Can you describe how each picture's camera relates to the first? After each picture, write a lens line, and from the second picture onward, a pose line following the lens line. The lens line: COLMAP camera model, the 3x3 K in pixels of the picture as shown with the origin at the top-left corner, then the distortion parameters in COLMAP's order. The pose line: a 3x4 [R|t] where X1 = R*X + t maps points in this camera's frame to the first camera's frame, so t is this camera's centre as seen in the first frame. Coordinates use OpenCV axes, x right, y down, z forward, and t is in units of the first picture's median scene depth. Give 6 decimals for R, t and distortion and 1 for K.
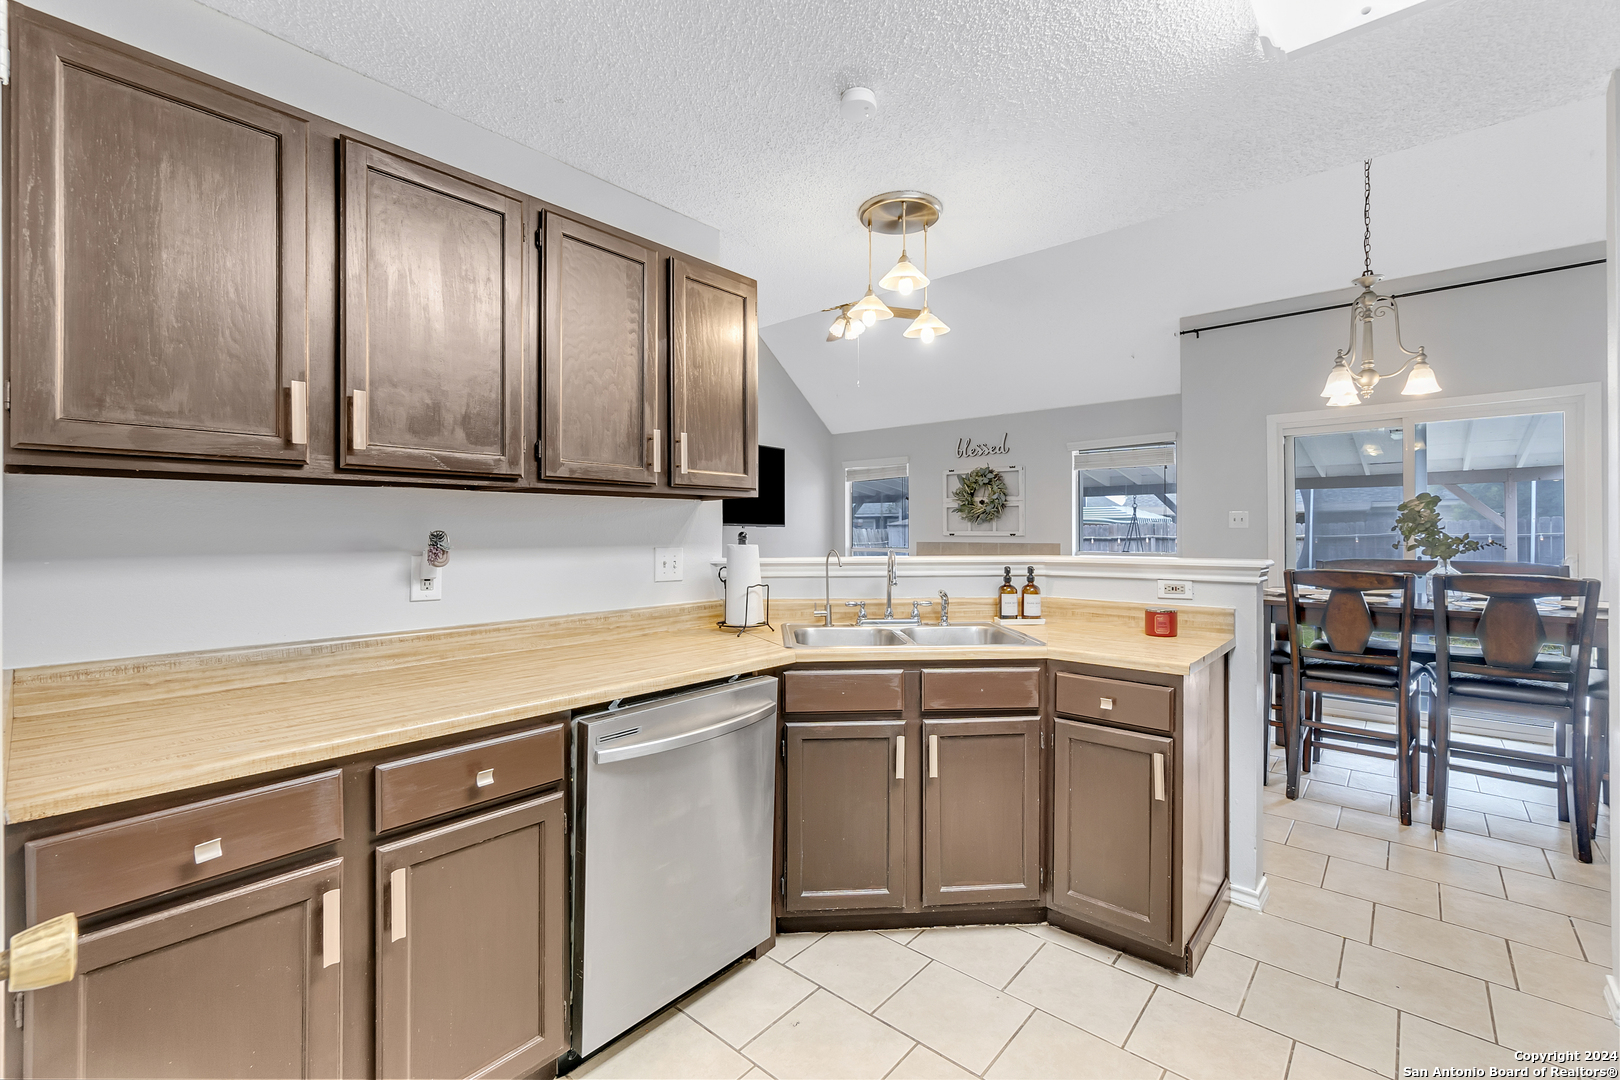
lens RADIAL K [[690.6, 0, 803.9], [0, 690.6, 533.3], [0, 0, 1]] dist [-0.005072, 0.000081]
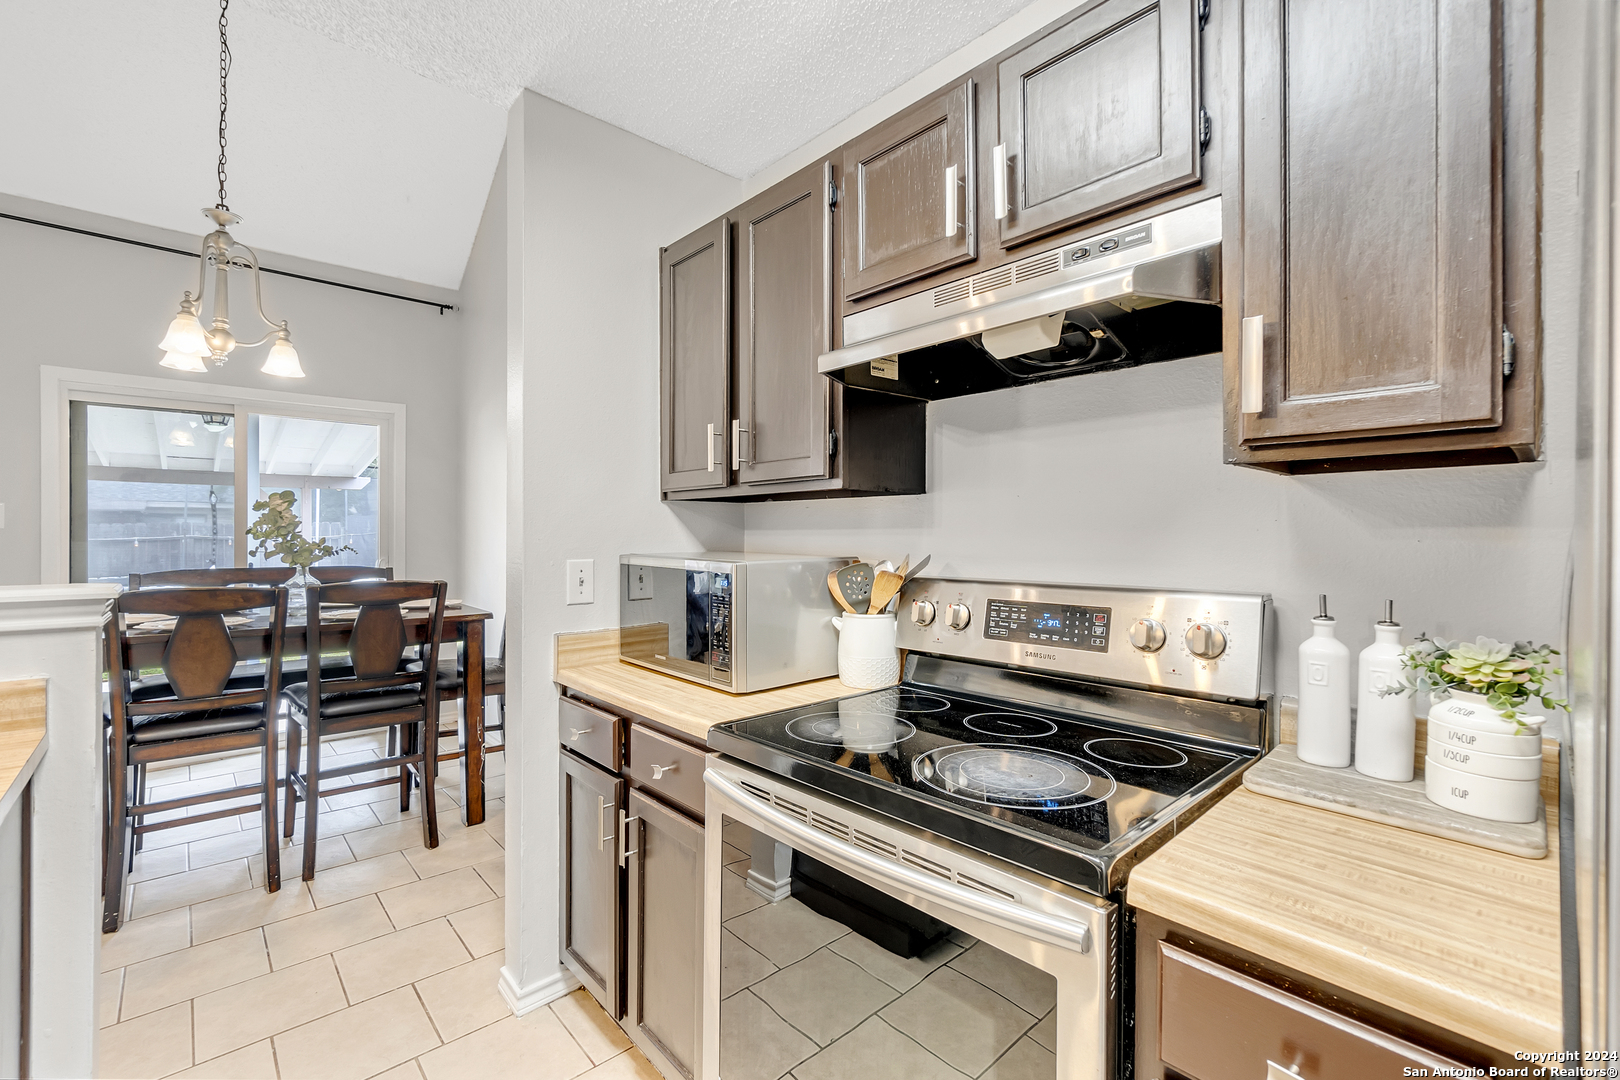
lens RADIAL K [[690.6, 0, 803.9], [0, 690.6, 533.3], [0, 0, 1]] dist [-0.005072, 0.000081]
pose [[0.108166, 0.004217, 0.994124, 0.112456], [-0.001059, 0.999991, -0.004126, -0.002465], [-0.994132, -0.000606, 0.108170, 0.257439]]
